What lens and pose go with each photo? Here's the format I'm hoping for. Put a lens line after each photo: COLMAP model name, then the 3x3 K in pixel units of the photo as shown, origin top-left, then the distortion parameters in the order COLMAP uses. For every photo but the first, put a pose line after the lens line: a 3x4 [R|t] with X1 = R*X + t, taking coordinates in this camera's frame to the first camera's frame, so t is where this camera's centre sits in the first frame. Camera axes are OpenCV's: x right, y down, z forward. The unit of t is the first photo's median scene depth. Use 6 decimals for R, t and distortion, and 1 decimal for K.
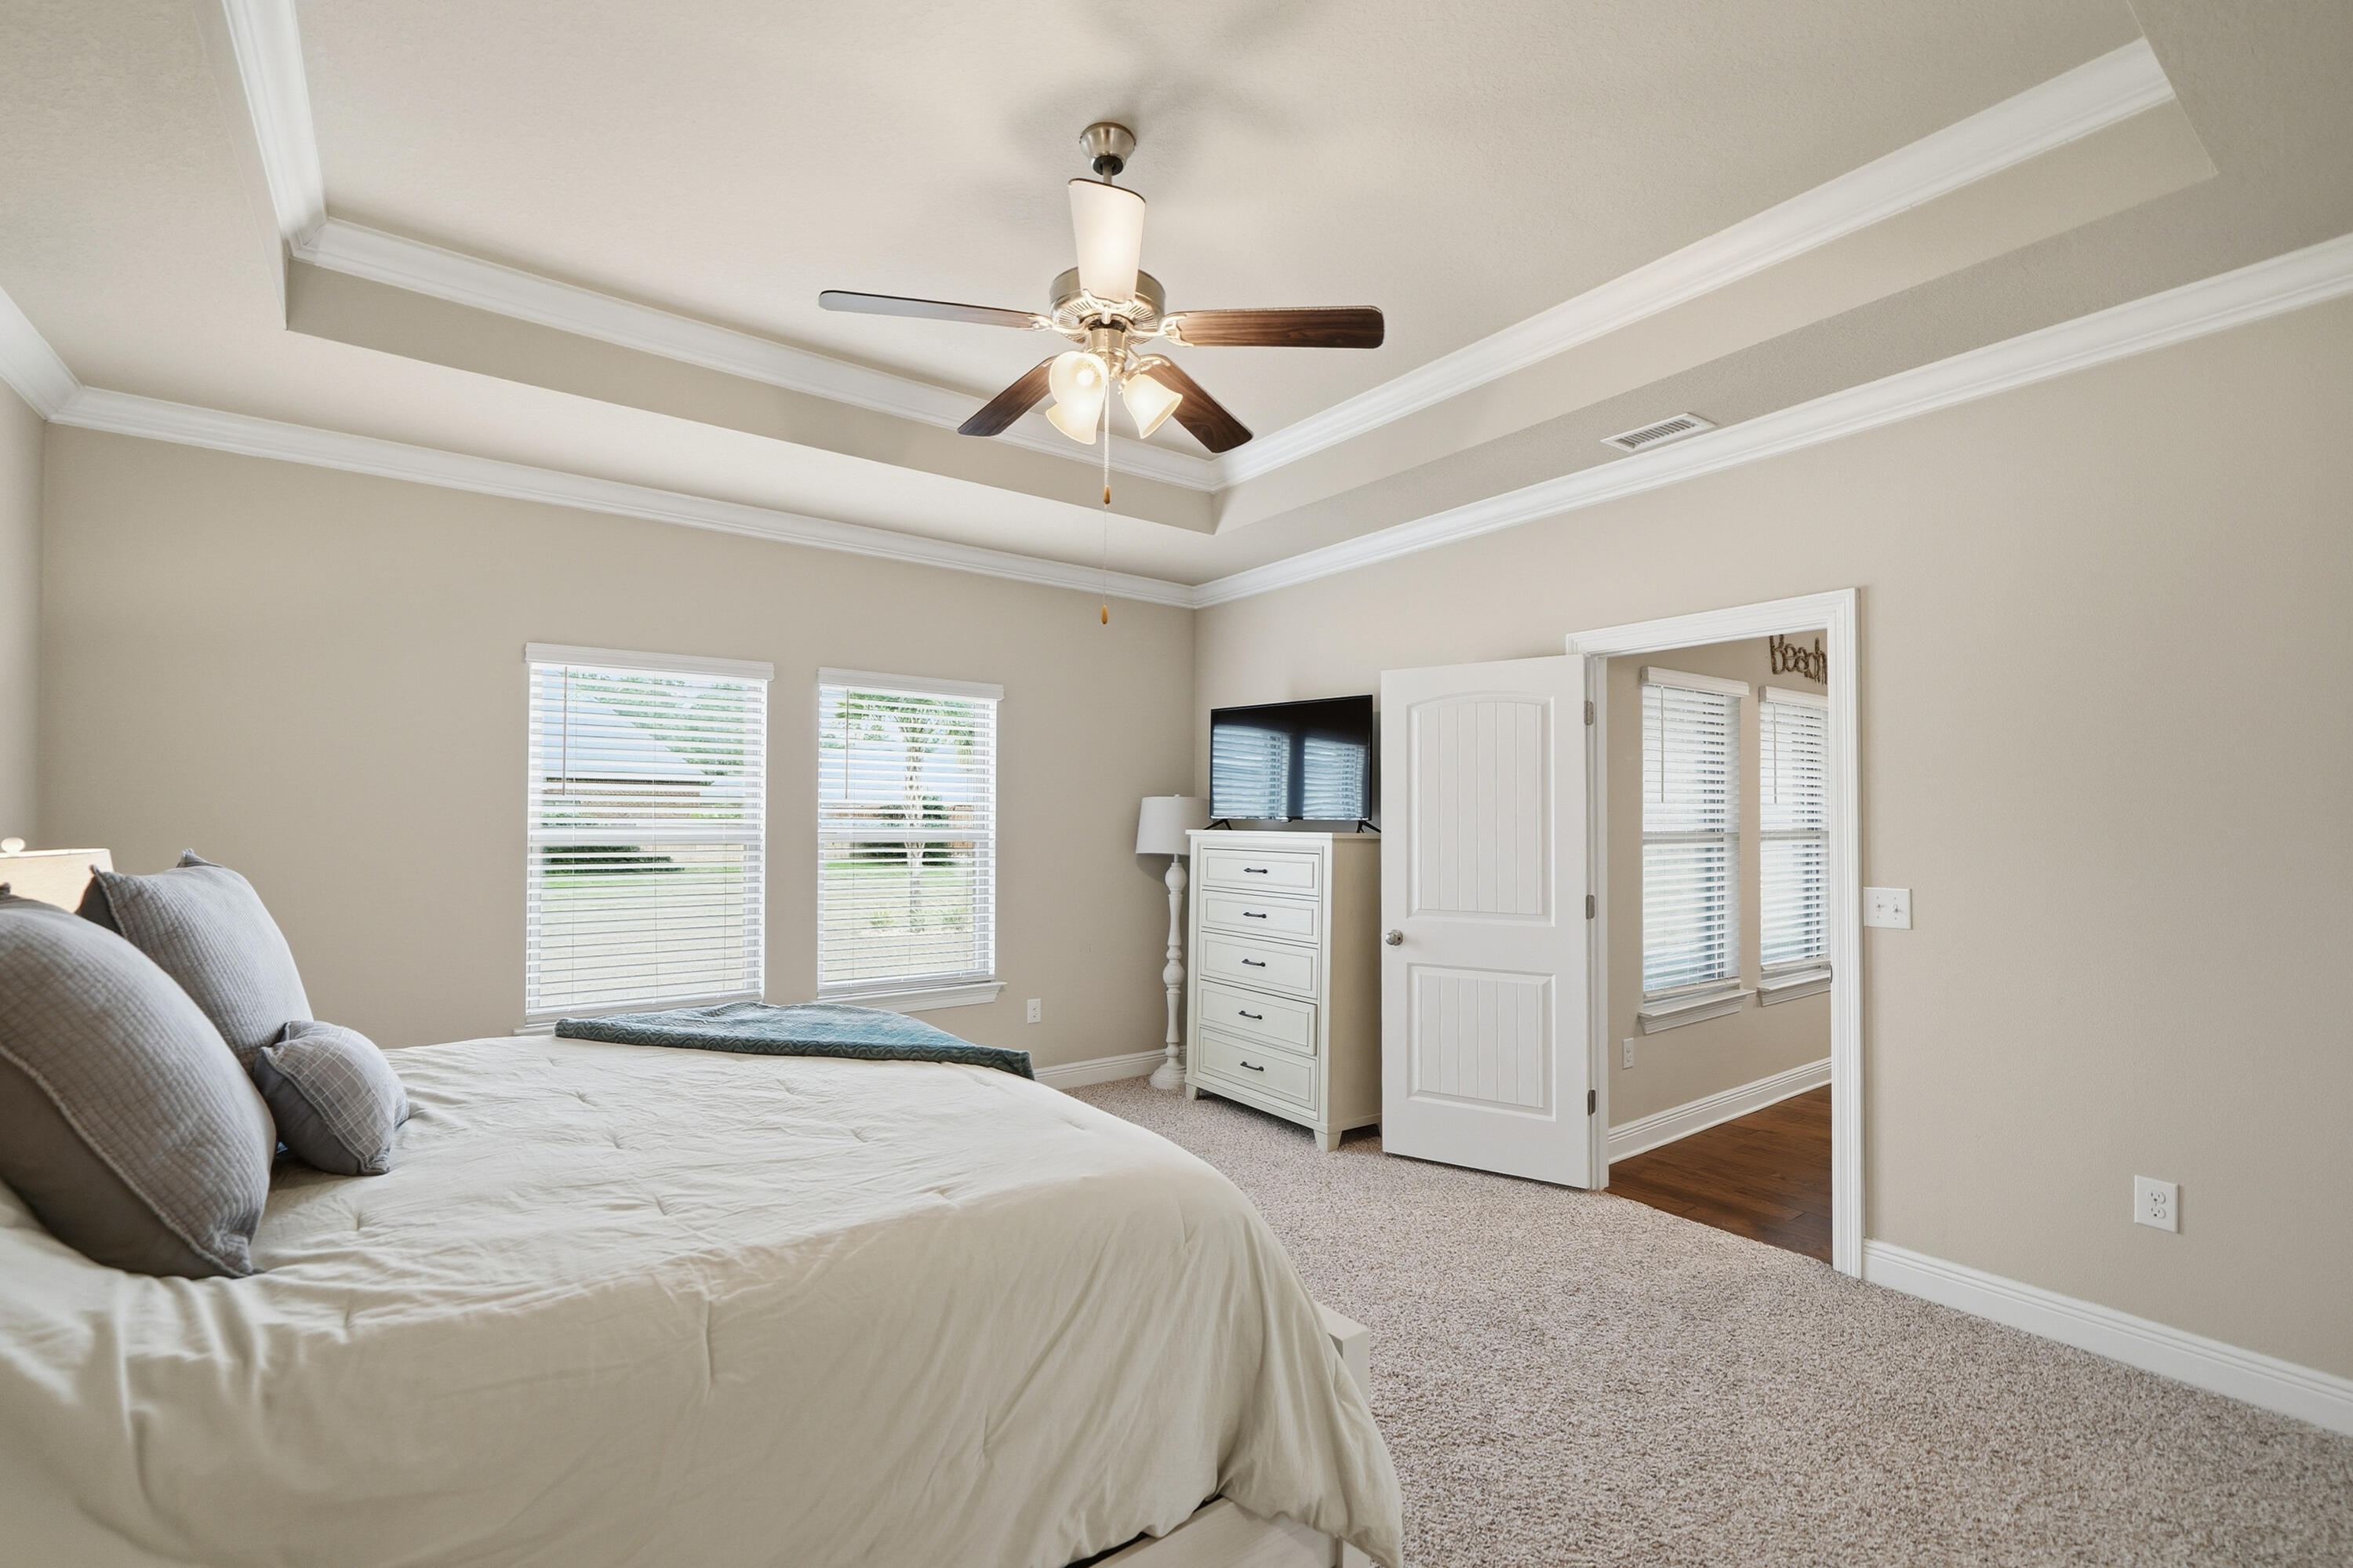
lens RADIAL K [[1029.7, 0, 1168.4], [0, 1029.7, 815.1], [0, 0, 1]] dist [0.002371, 0.000632]
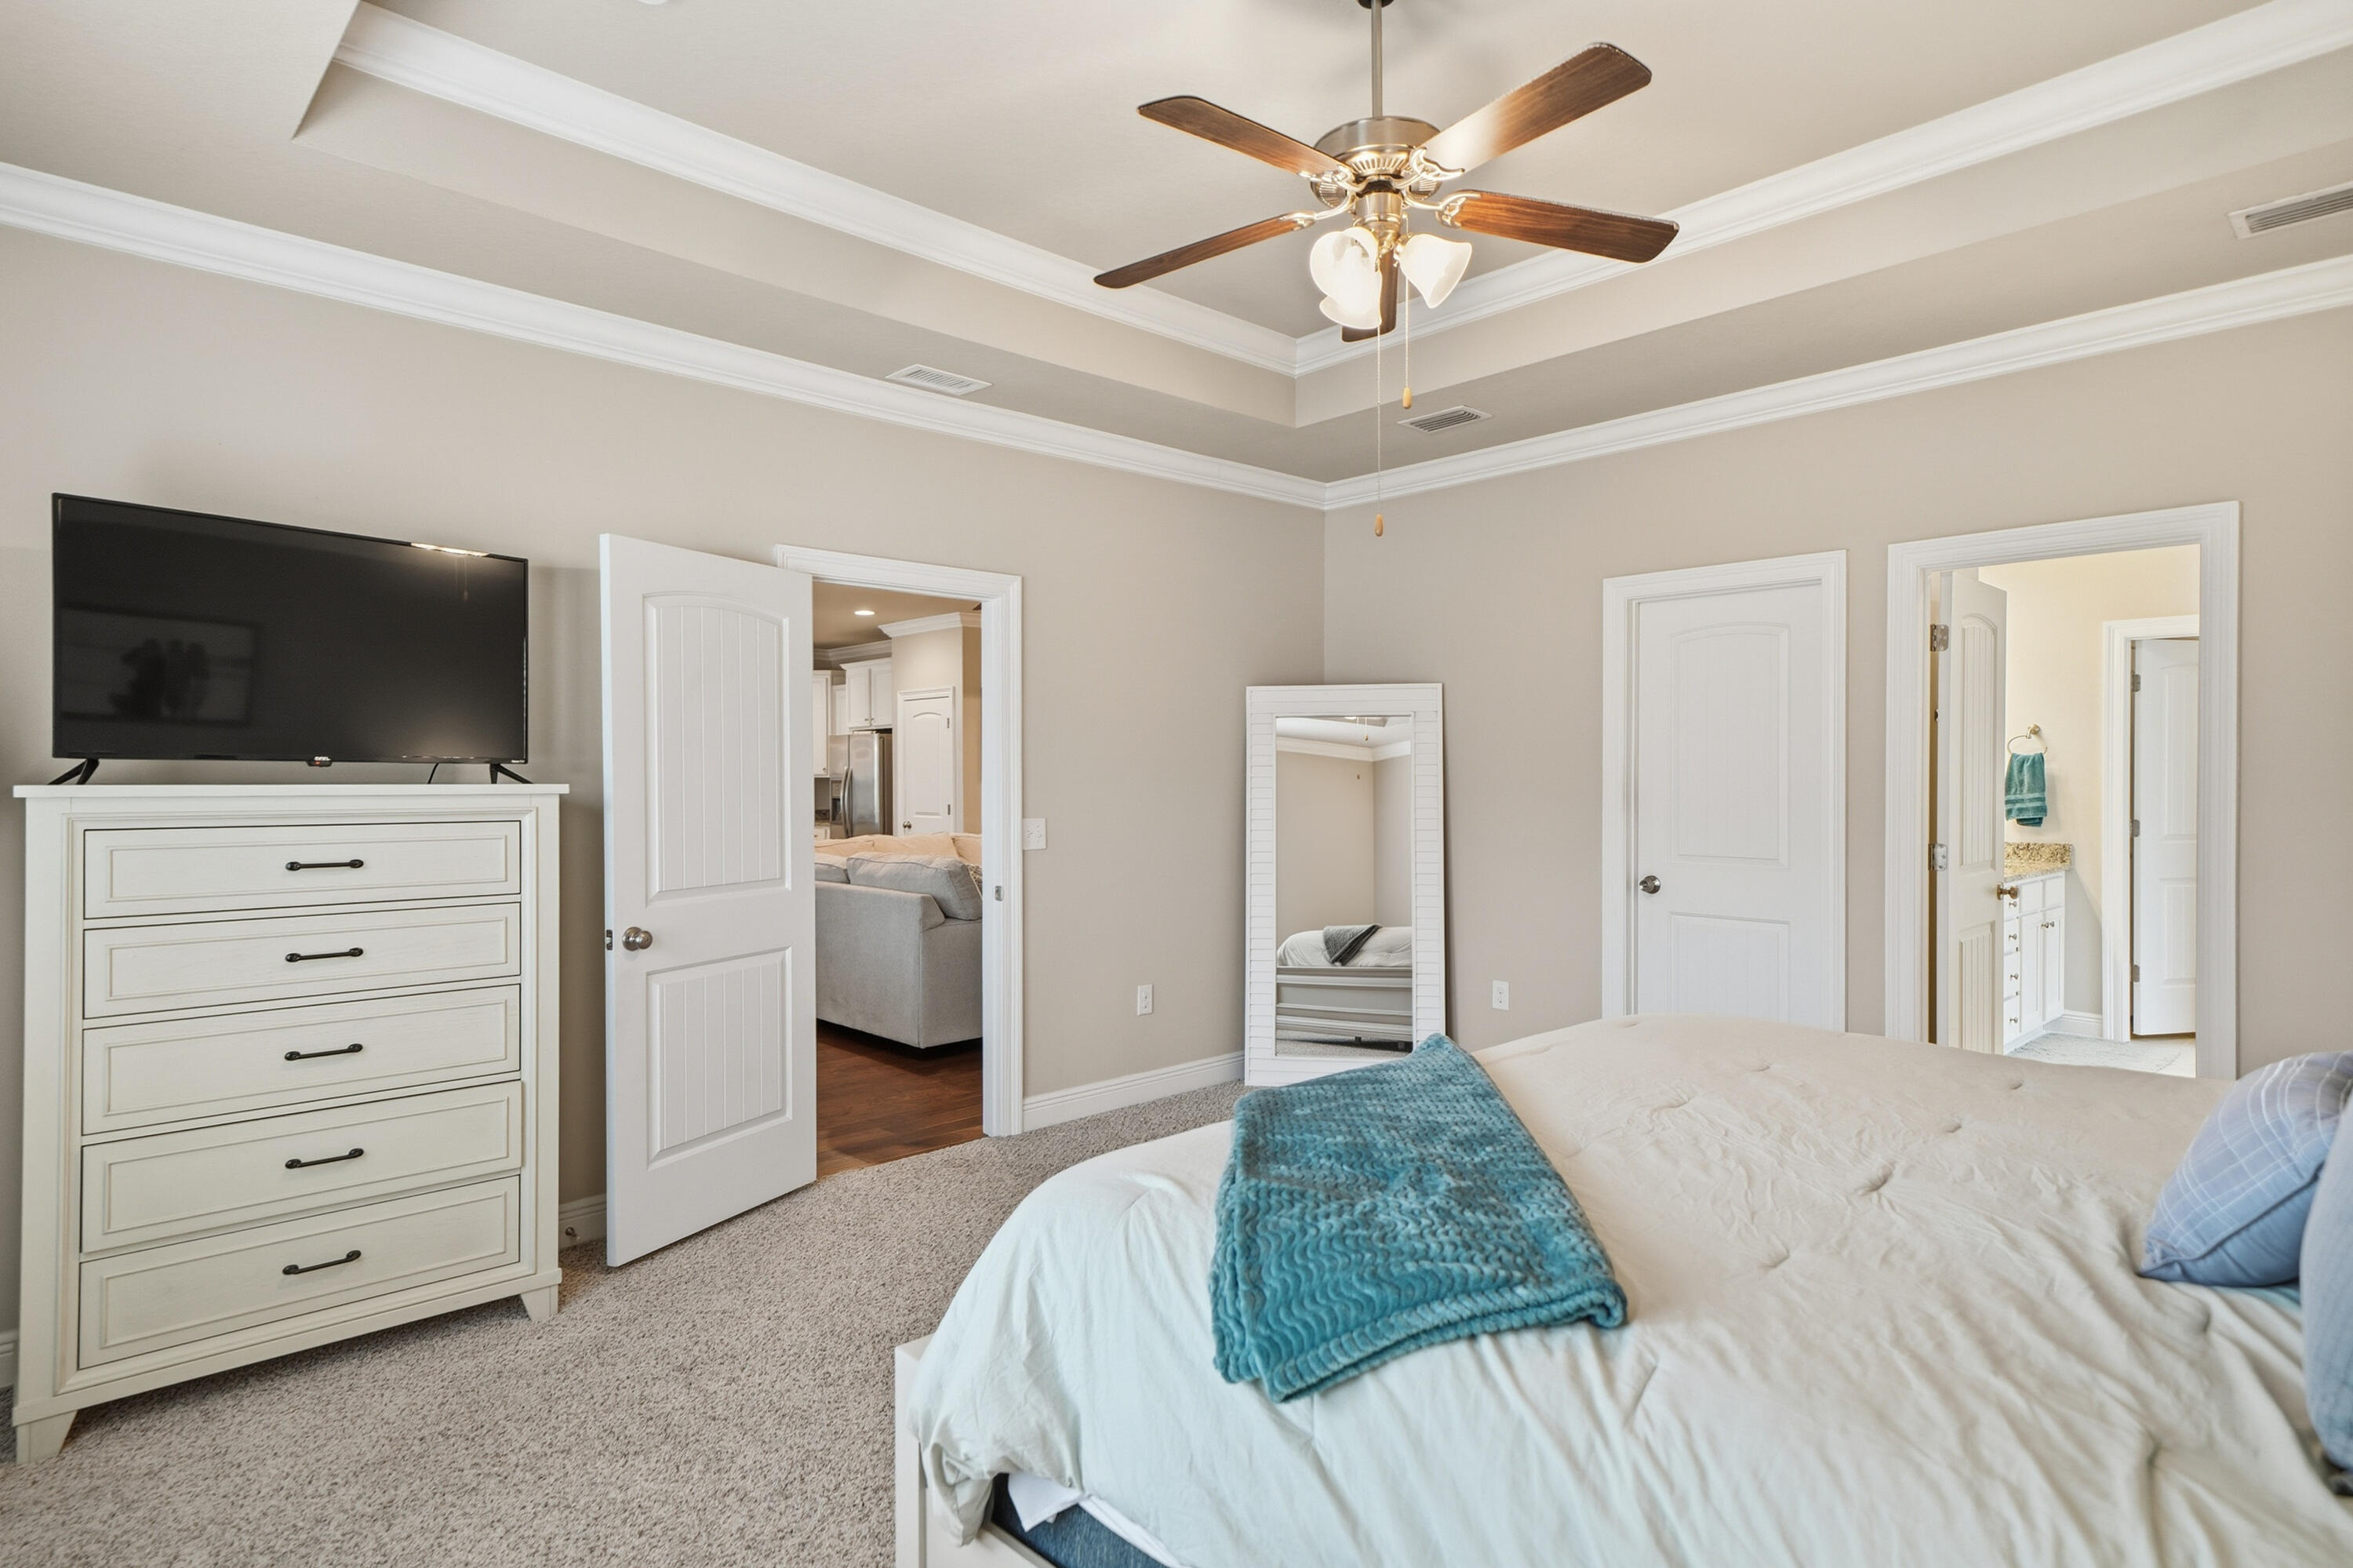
lens RADIAL K [[1242.4, 0, 1172.7], [0, 1242.4, 788.0], [0, 0, 1]] dist [0.002537, 0.001085]
pose [[-0.137065, -0.013678, 0.990468, -0.670884], [-0.004587, 0.999903, 0.013174, 0.008974], [-0.990552, -0.002737, -0.137114, 0.814937]]
